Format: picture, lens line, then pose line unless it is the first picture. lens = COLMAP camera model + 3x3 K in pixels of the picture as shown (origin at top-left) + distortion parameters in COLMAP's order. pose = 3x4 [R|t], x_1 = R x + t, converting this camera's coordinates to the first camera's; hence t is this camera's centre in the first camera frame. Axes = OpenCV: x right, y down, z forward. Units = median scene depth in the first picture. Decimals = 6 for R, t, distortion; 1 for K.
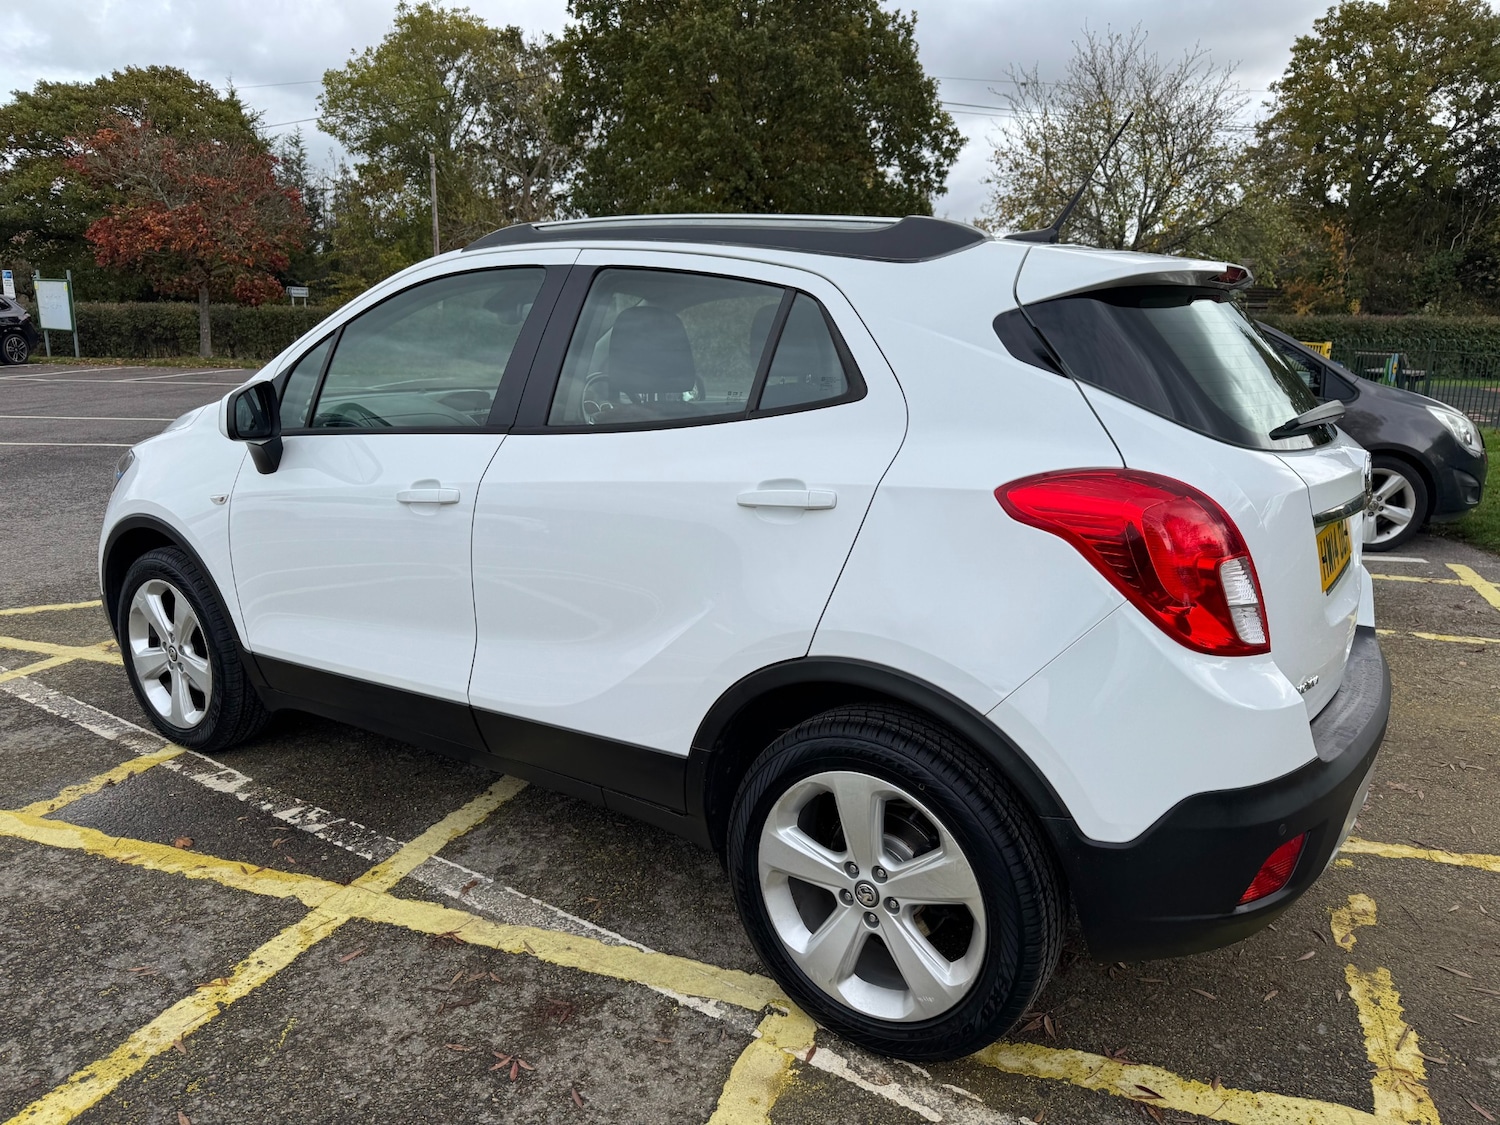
lens RADIAL K [[1063.5, 0, 744.8], [0, 1063.5, 560.0], [0, 0, 1]] dist [0.012801, -0.013805]
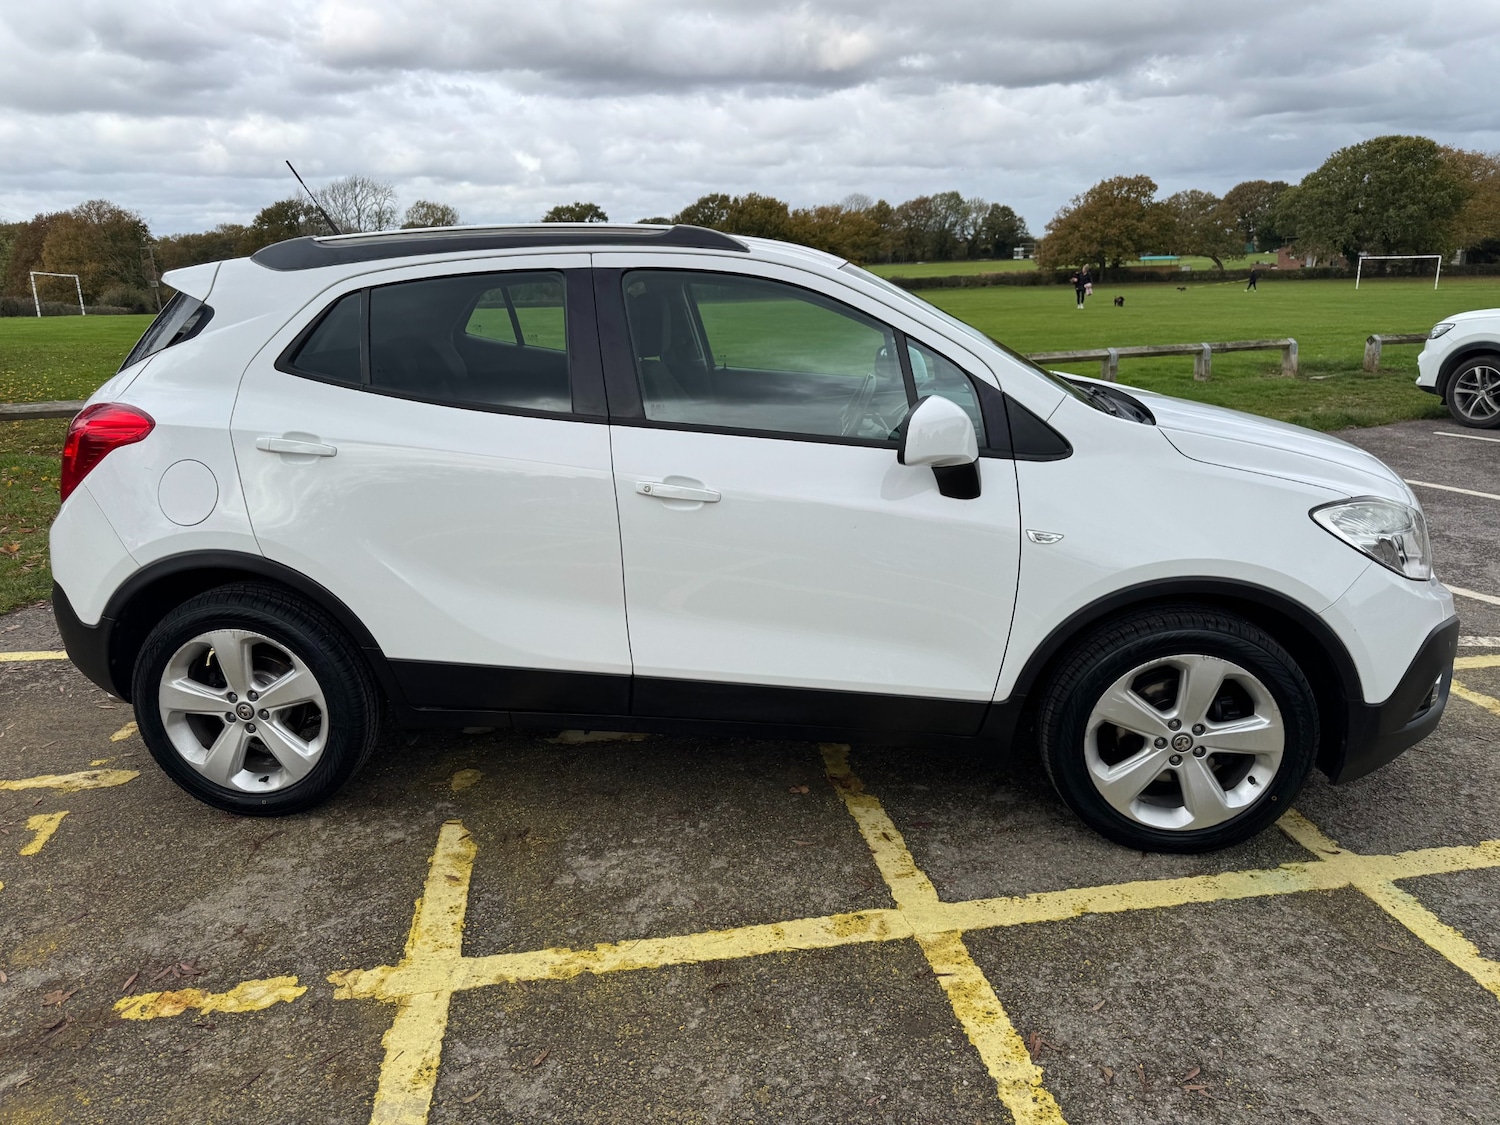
lens RADIAL K [[1060.4, 0, 743.6], [0, 1060.4, 556.7], [0, 0, 1]] dist [0.010772, -0.010744]
pose [[-0.868297, 0.129271, -0.478904, 0.493782], [-0.112683, 0.888803, 0.444221, -0.551896], [0.483076, 0.439680, -0.757178, 2.232808]]
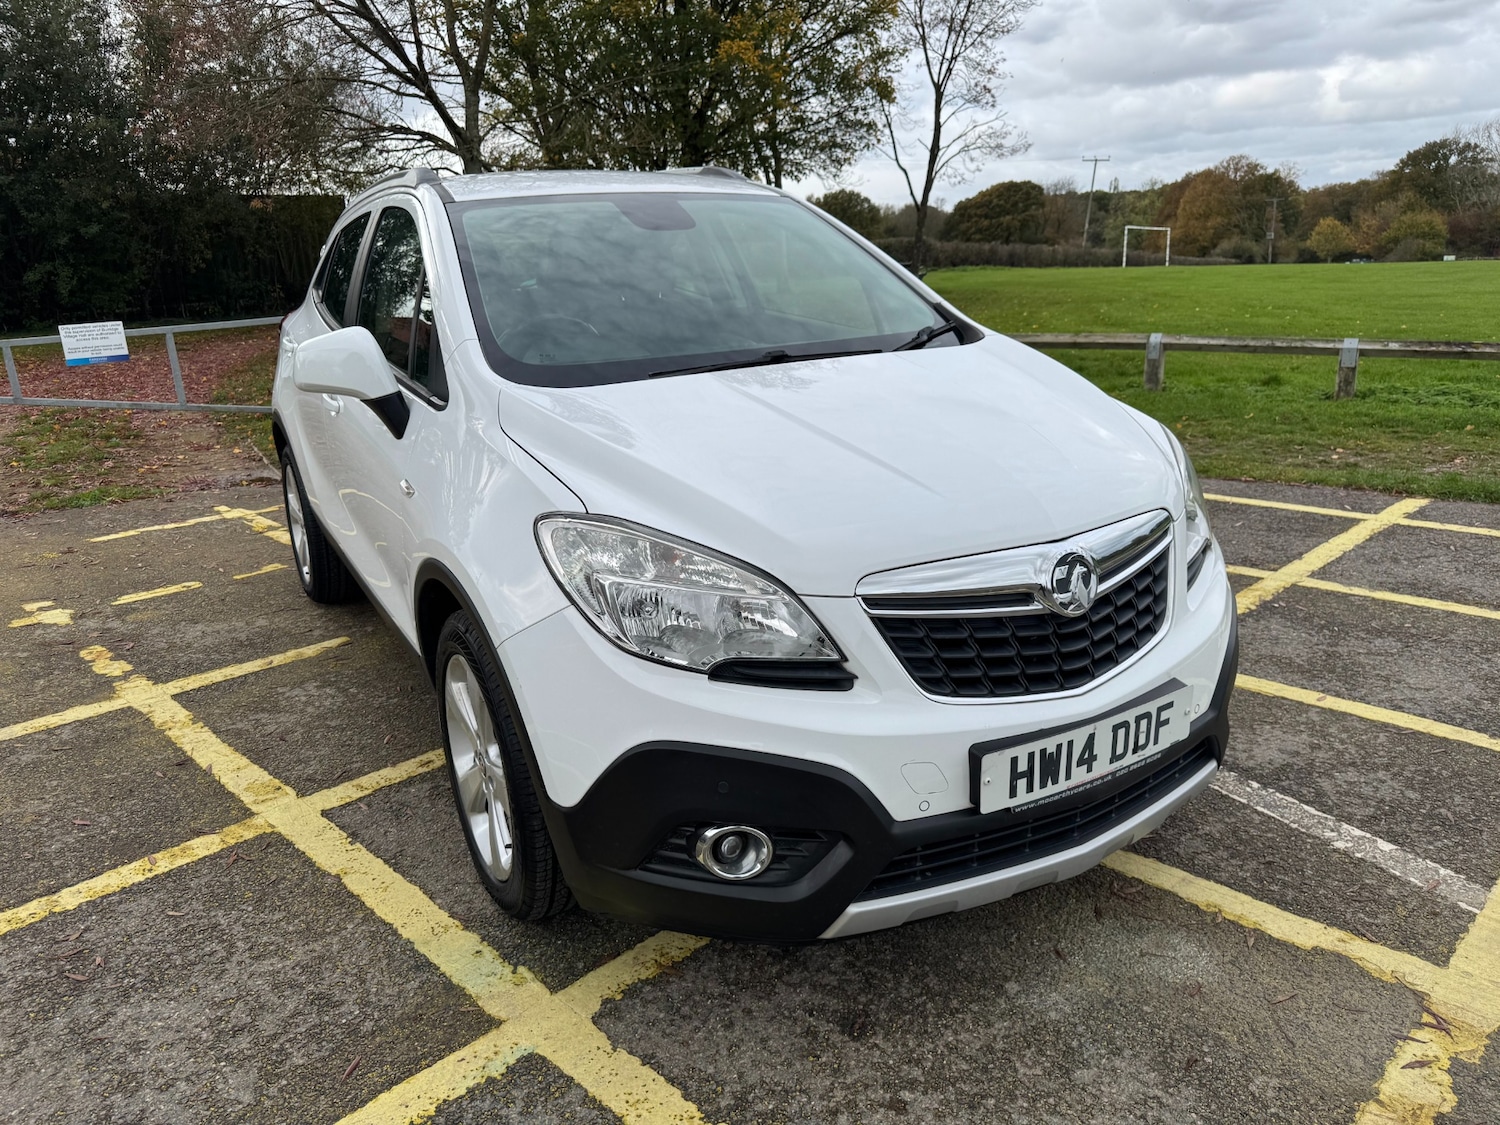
lens RADIAL K [[1071.9, 0, 748.3], [0, 1071.9, 563.3], [0, 0, 1]] dist [0.000257, -0.003034]
pose [[-0.906564, -0.101123, 0.409774, -0.838170], [0.120290, 0.868706, 0.480500, -0.514958], [-0.404563, 0.484896, -0.775374, 2.242191]]
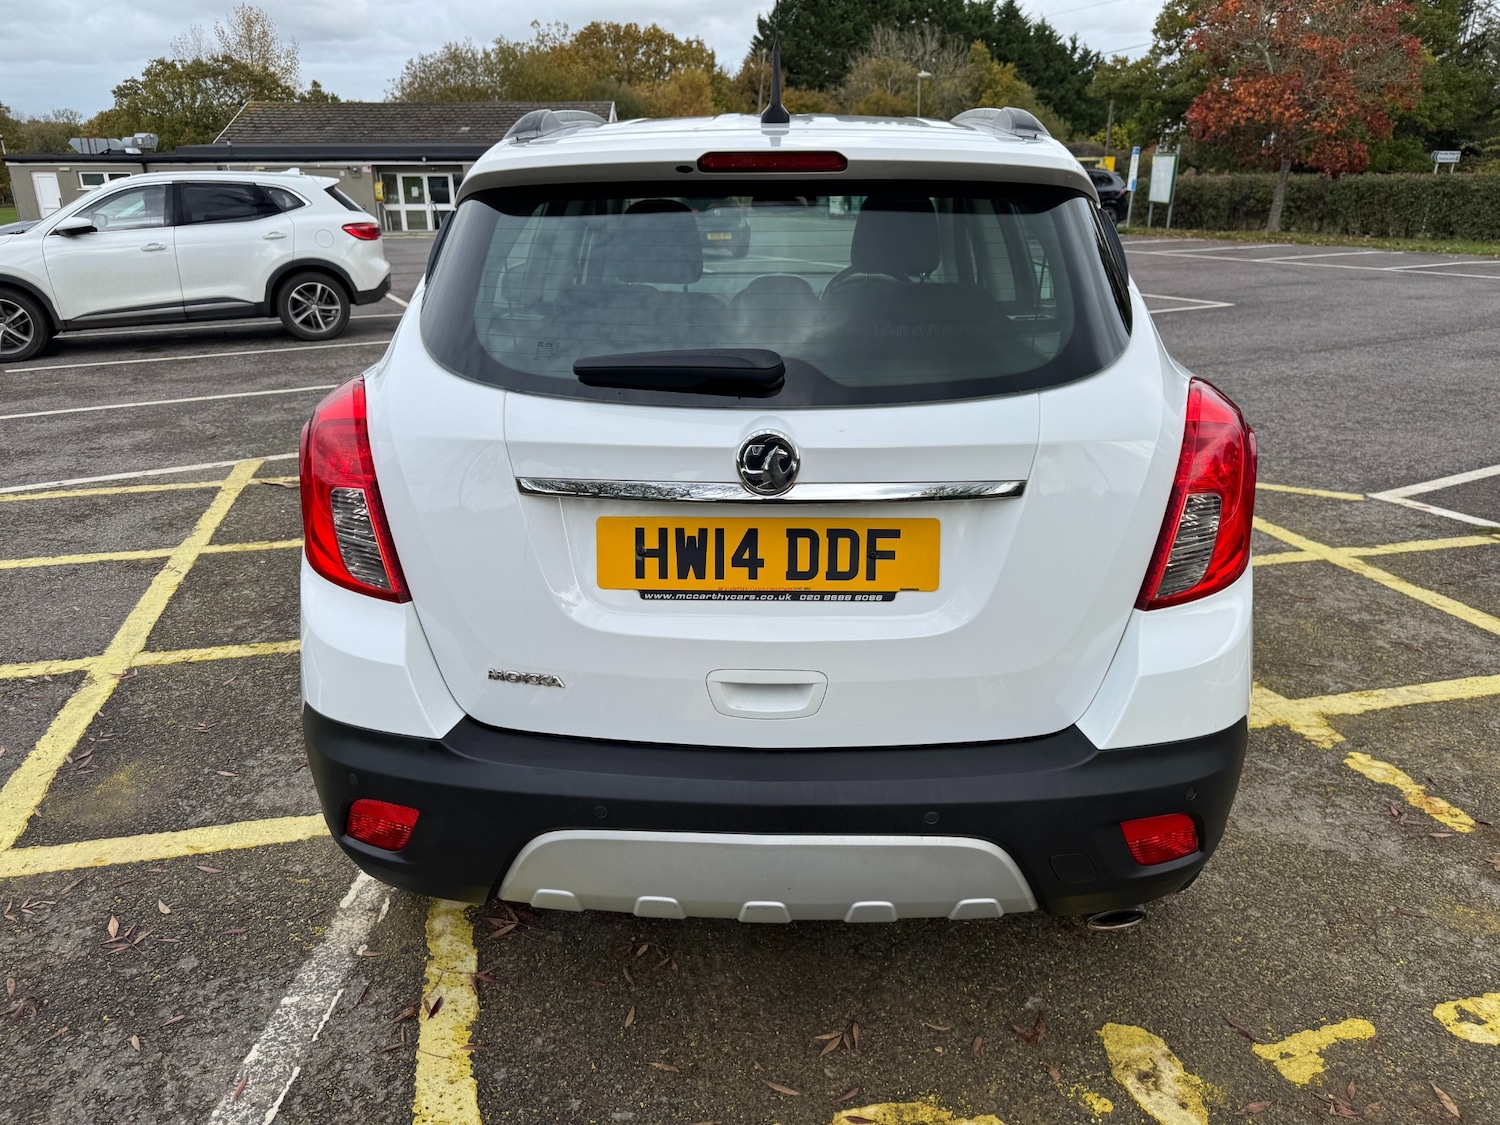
lens RADIAL K [[1067.0, 0, 743.0], [0, 1067.0, 548.6], [0, 0, 1]] dist [0.022410, -0.025621]
pose [[0.541556, 0.257758, -0.800174, 0.905819], [-0.174703, 0.965561, 0.192795, -0.123955], [0.822311, 0.035383, 0.567937, 0.471925]]
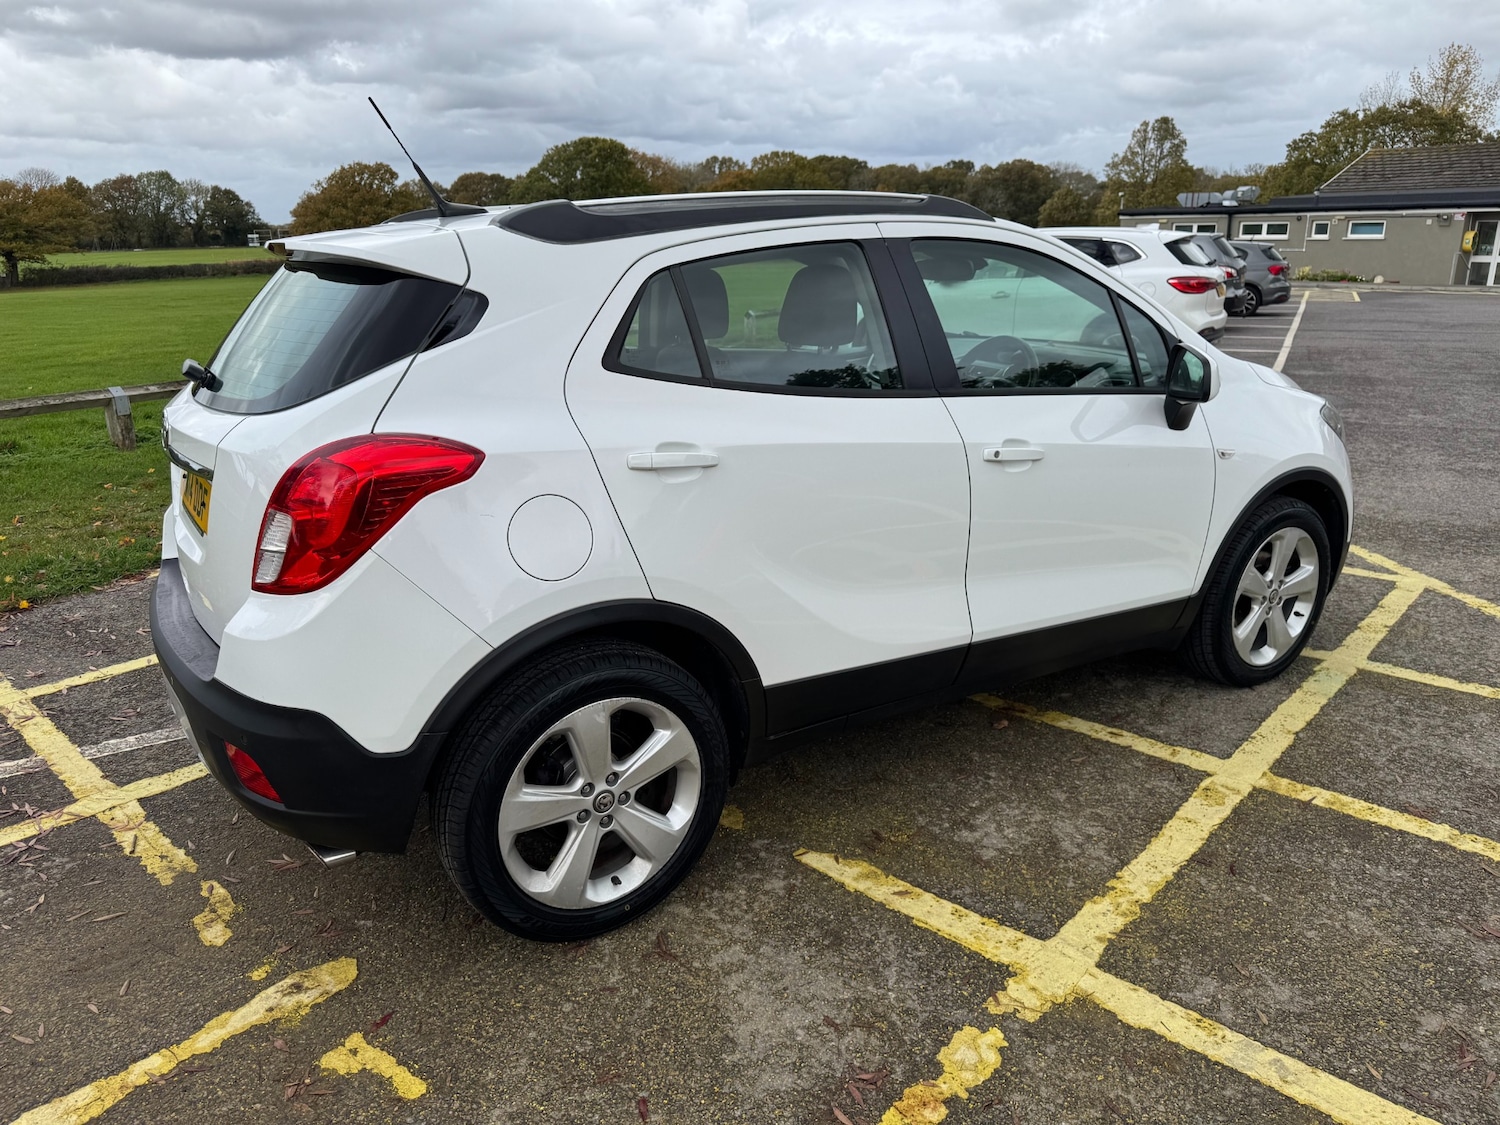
lens RADIAL K [[1063.5, 0, 744.8], [0, 1063.5, 560.0], [0, 0, 1]] dist [0.012801, -0.013805]
pose [[-0.375927, 0.258755, -0.889789, 1.104787], [-0.201911, 0.914277, 0.351182, -0.376341], [0.904384, 0.311677, -0.291456, 1.528452]]
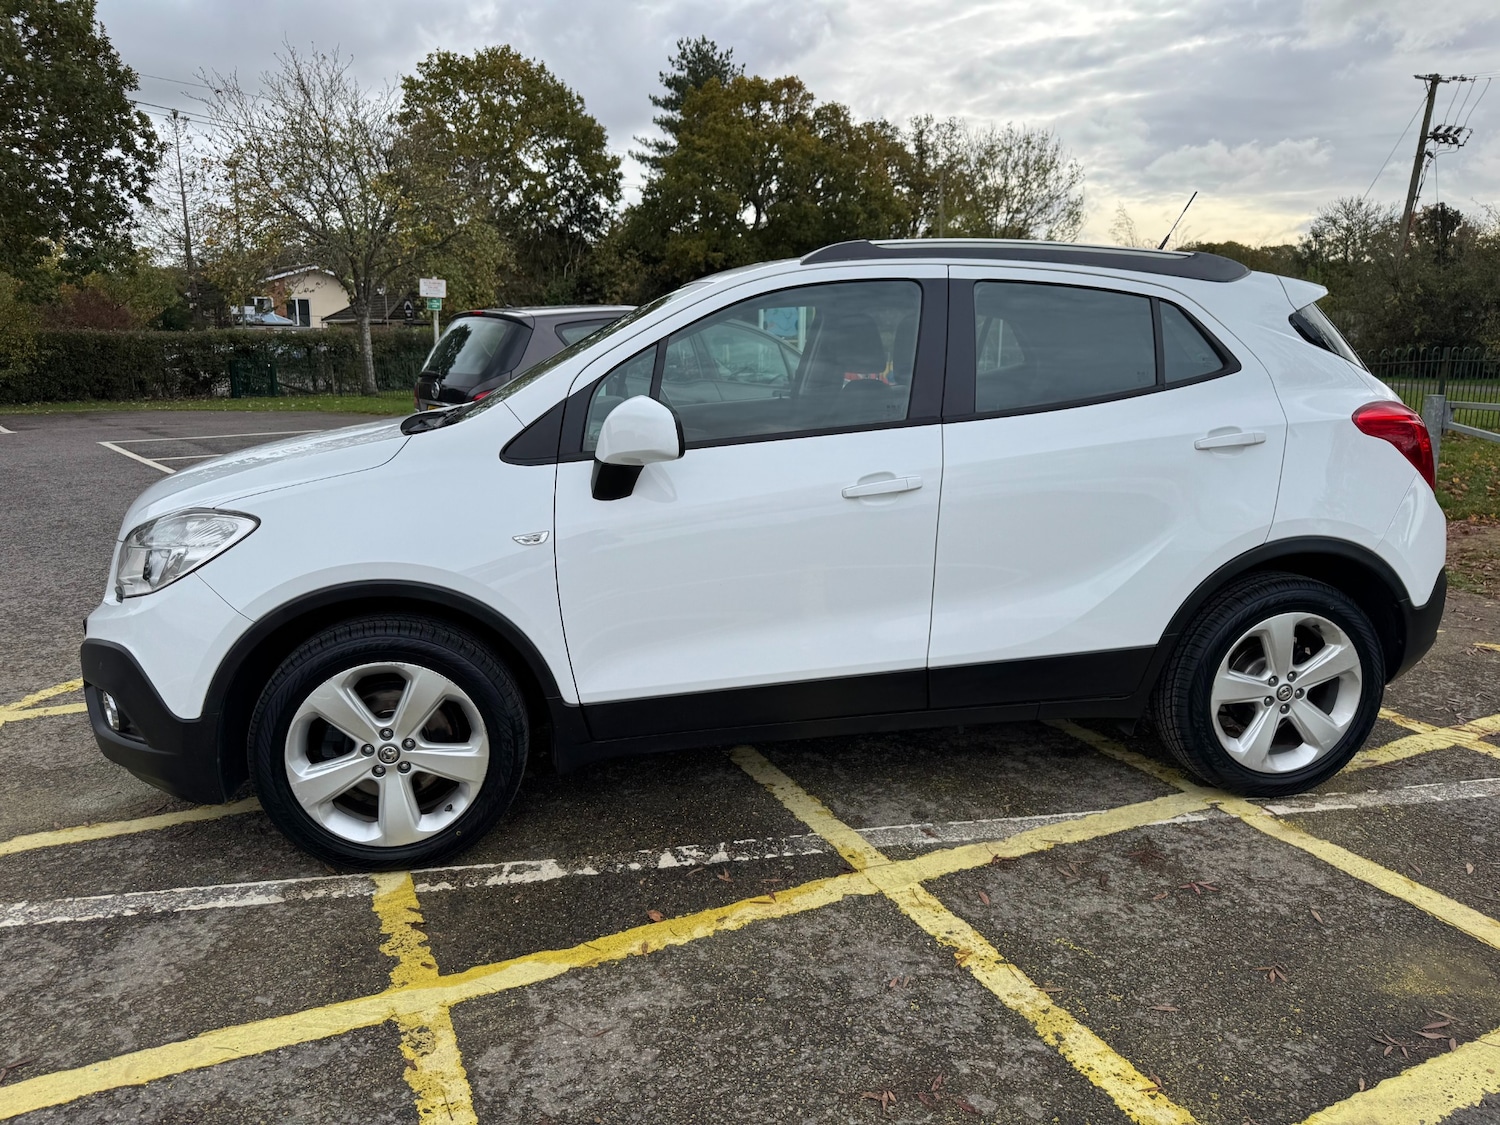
lens RADIAL K [[1061.9, 0, 741.6], [0, 1061.9, 563.9], [0, 0, 1]] dist [0.016950, -0.021361]
pose [[0.710429, -0.159547, 0.685445, -1.088859], [0.168146, 0.984237, 0.054820, -0.062506], [-0.683386, 0.076309, 0.726058, 0.302307]]
